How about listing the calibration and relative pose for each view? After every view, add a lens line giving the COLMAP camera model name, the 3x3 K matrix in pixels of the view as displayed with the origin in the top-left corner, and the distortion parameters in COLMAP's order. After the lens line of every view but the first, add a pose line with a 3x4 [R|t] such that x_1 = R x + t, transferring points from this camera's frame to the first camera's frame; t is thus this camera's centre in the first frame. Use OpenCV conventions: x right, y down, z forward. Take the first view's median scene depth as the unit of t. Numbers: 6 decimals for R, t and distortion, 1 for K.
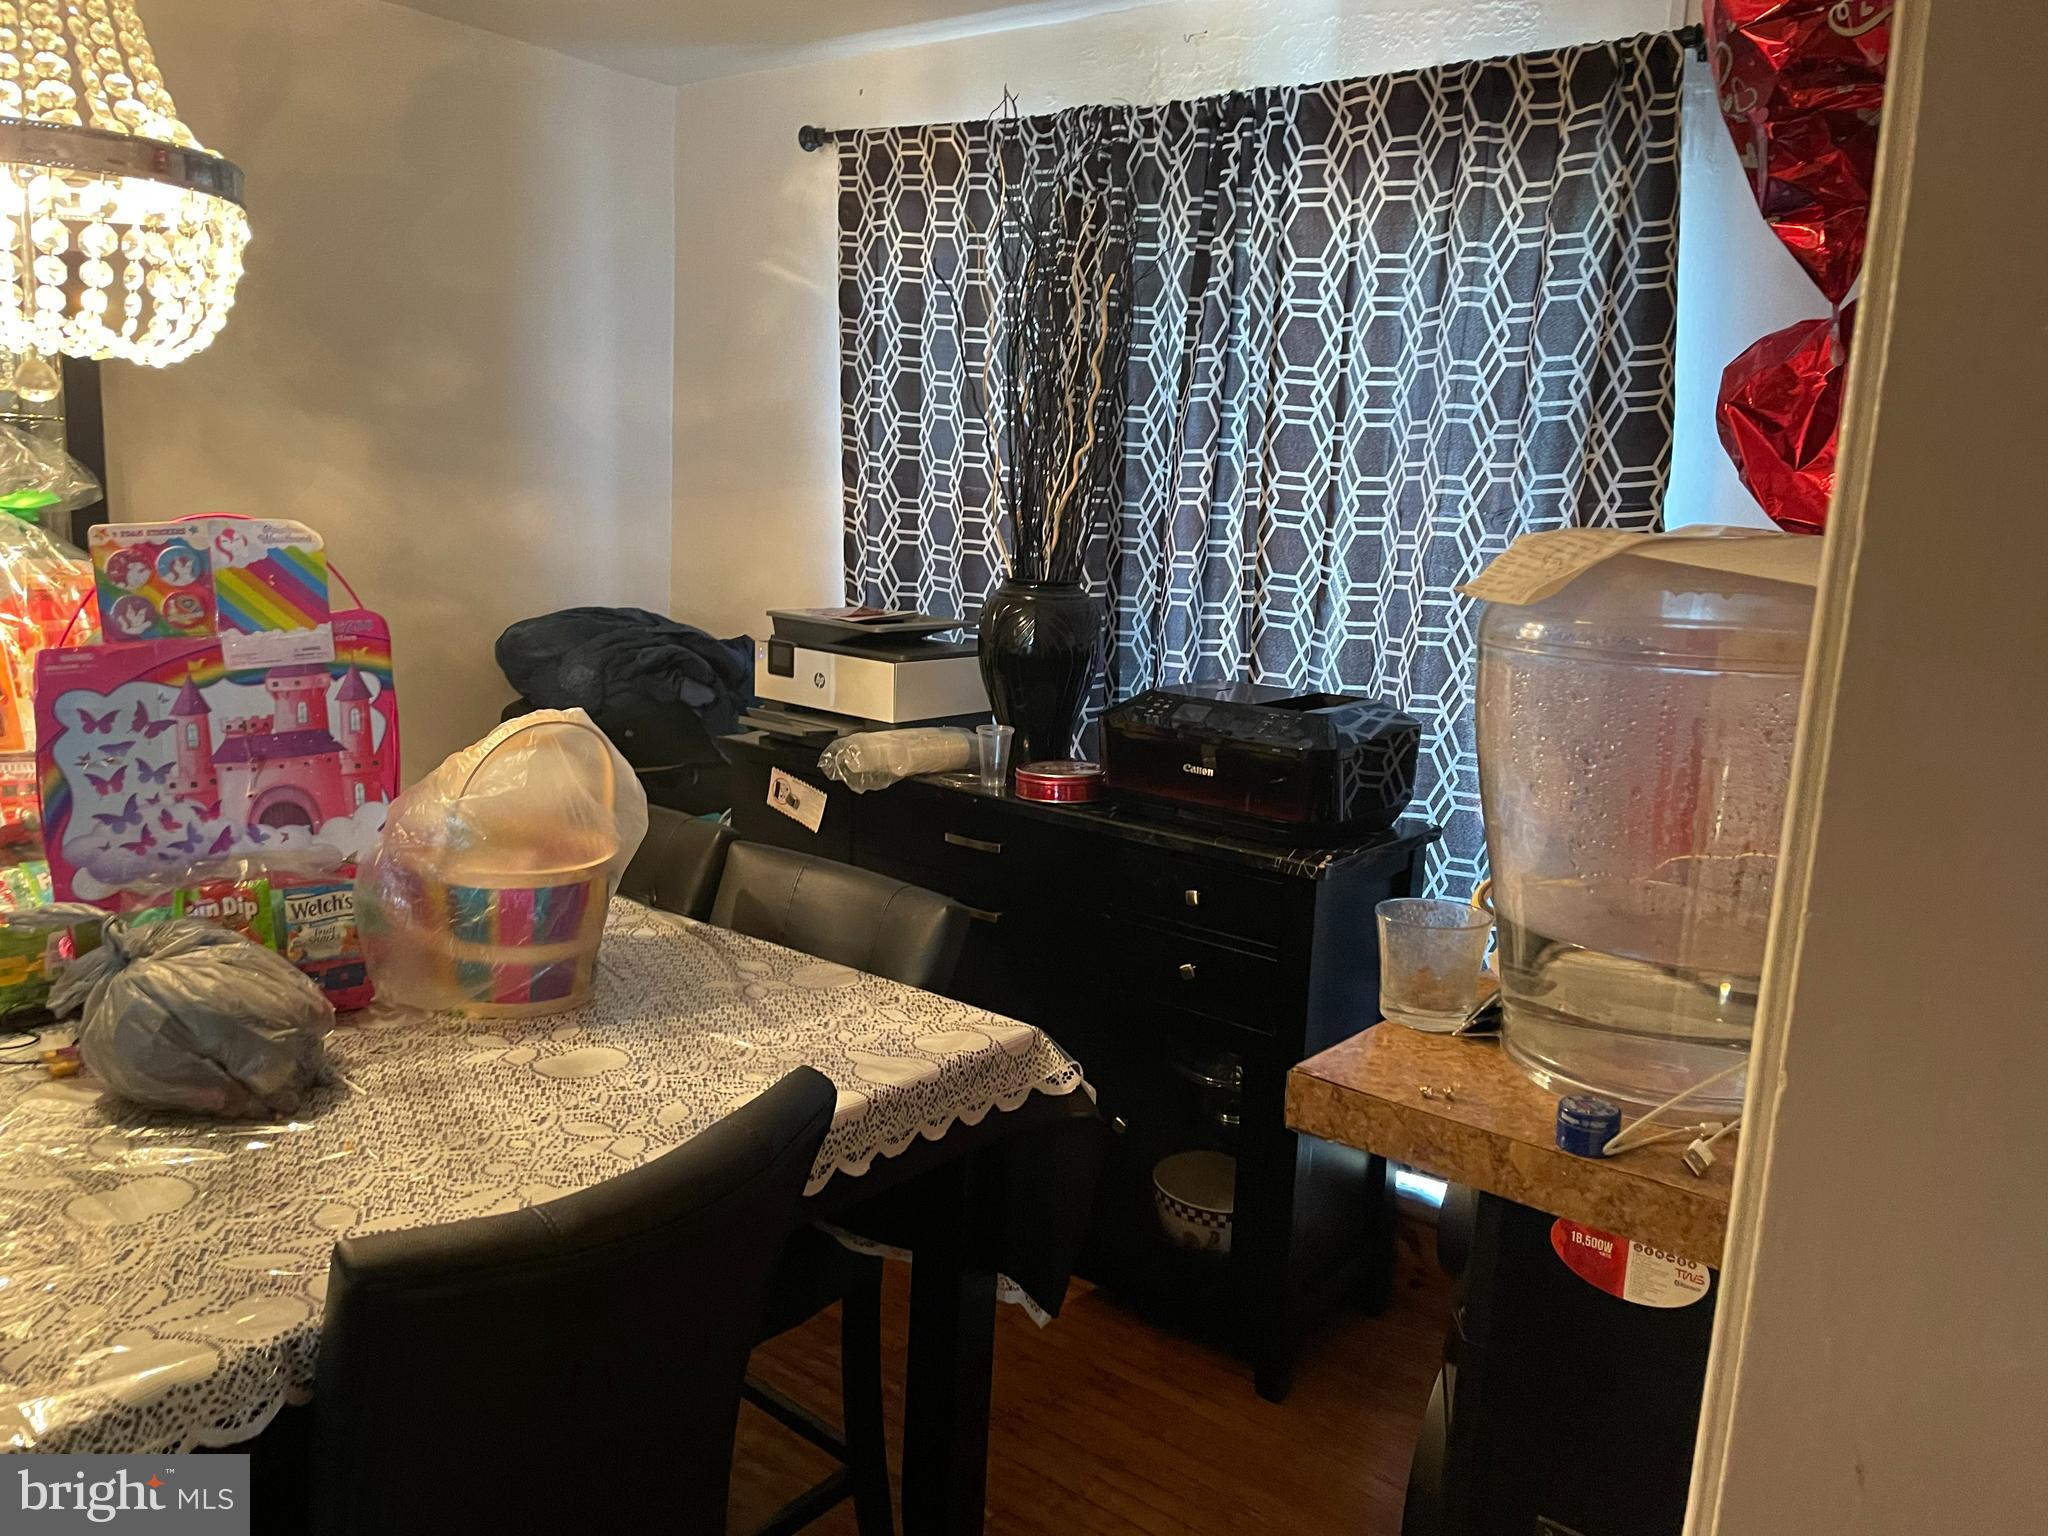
lens RADIAL K [[1540.7, 0, 1017.8], [0, 1540.7, 764.6], [0, 0, 1]] dist [0.091027, -0.122403]
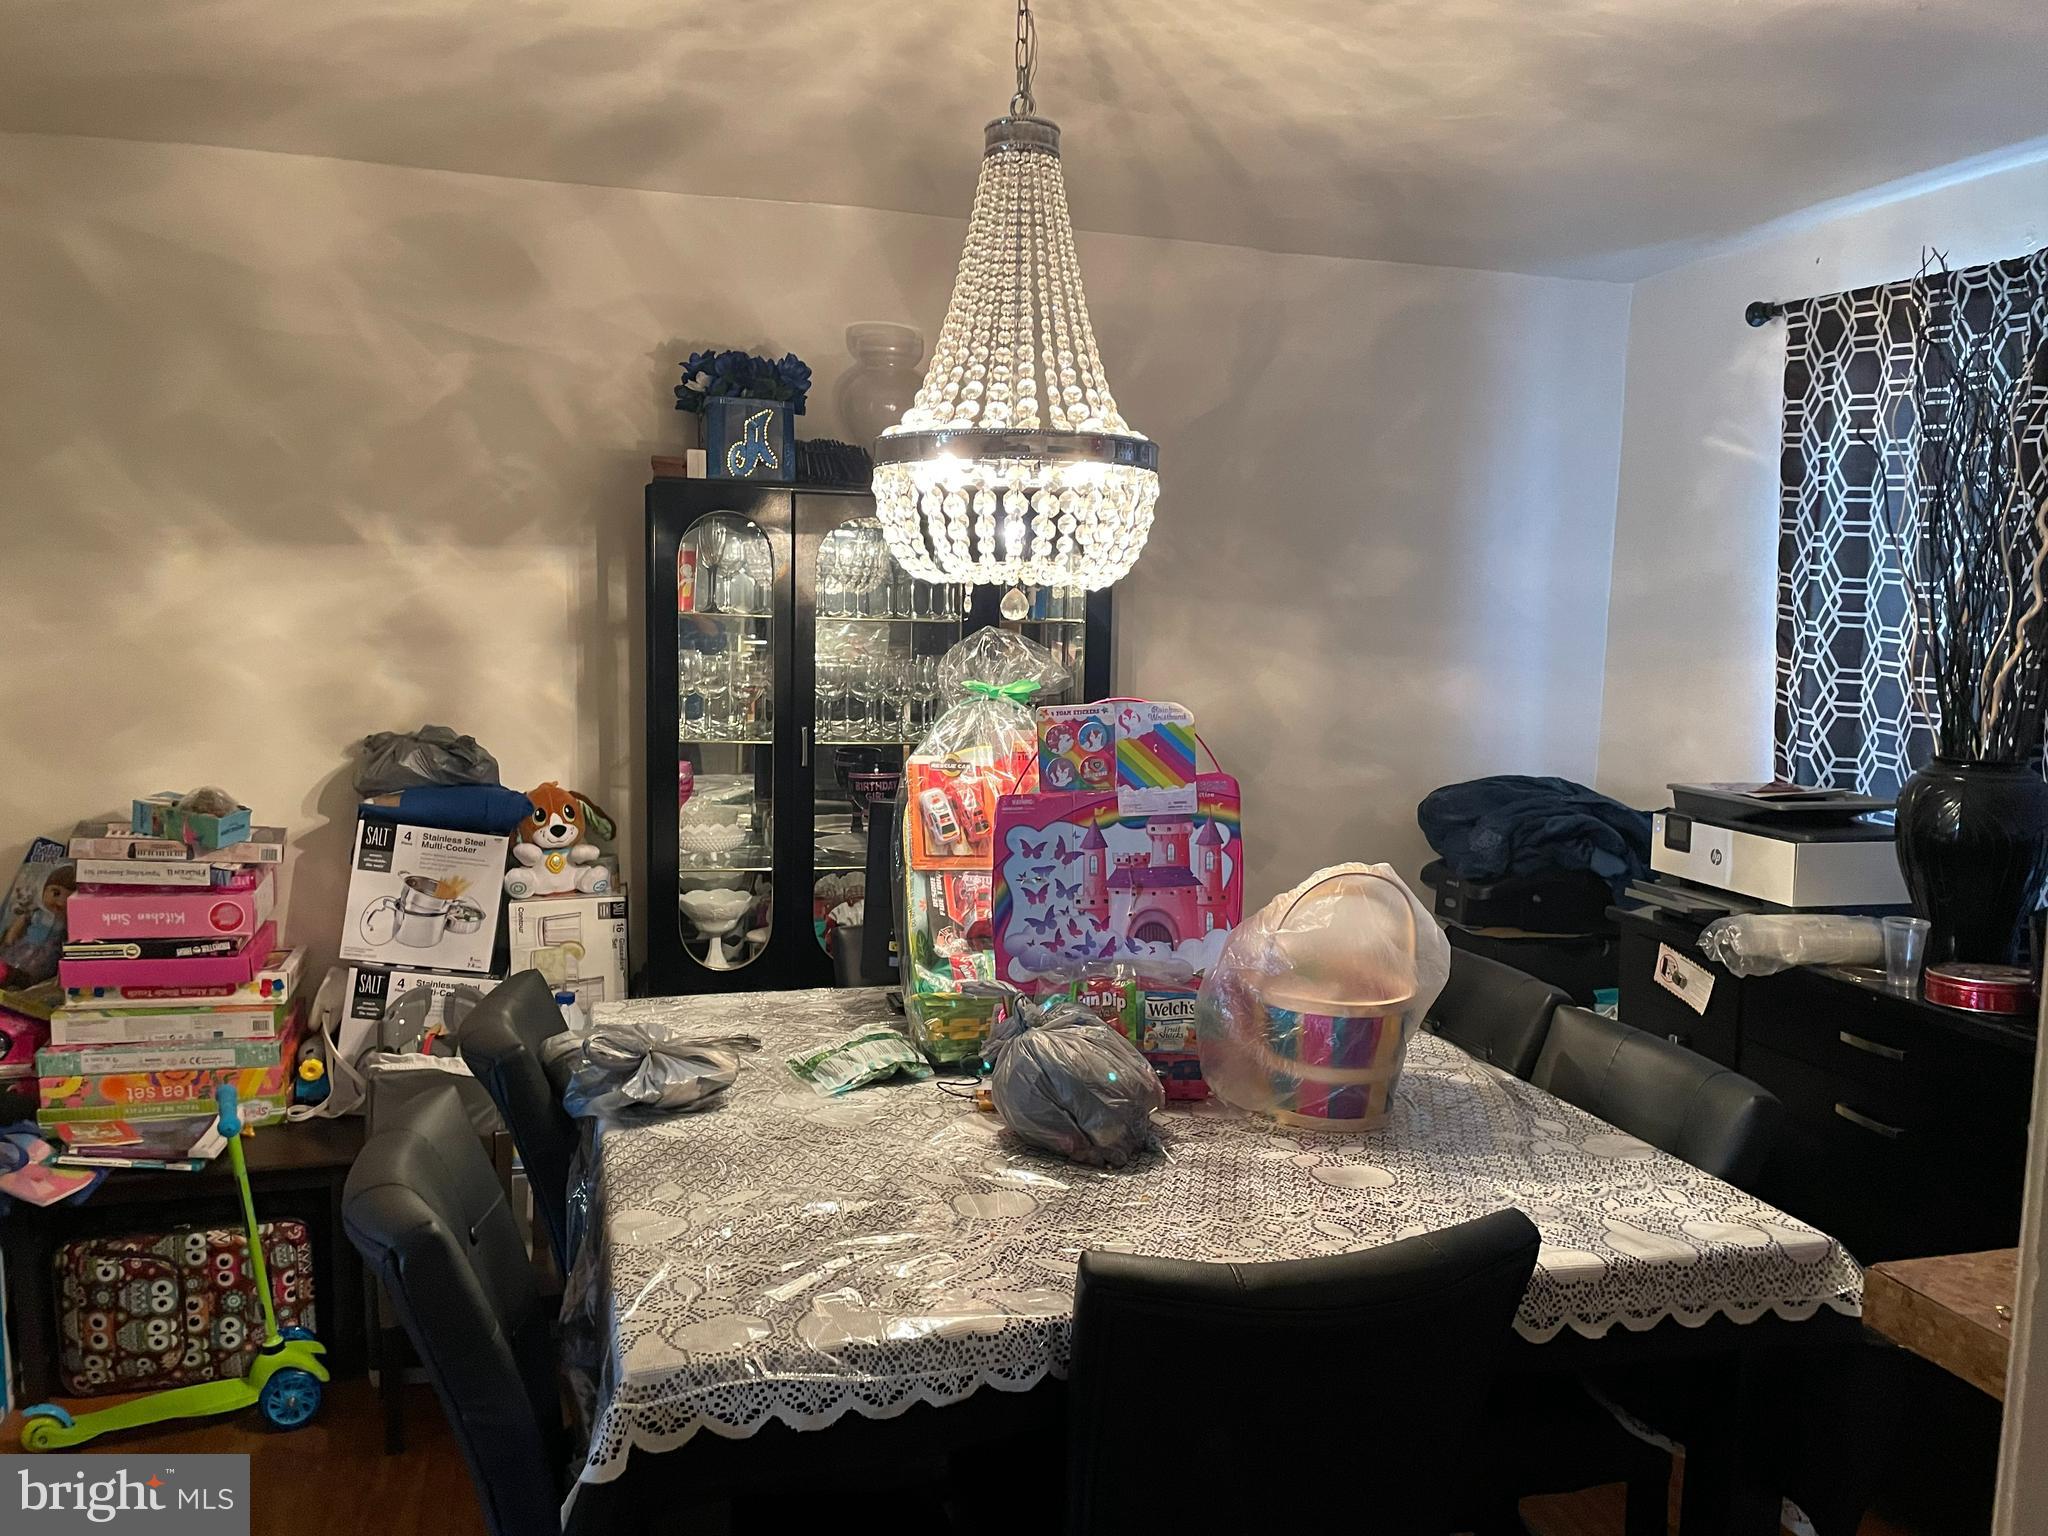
lens RADIAL K [[1540.7, 0, 1031.0], [0, 1540.7, 746.6], [0, 0, 1]] dist [0.091027, -0.122403]
pose [[0.809340, 0.018361, -0.587053, 0.171287], [-0.087417, 0.992144, -0.089486, 0.003171], [0.580798, 0.123743, 0.804588, -0.076979]]
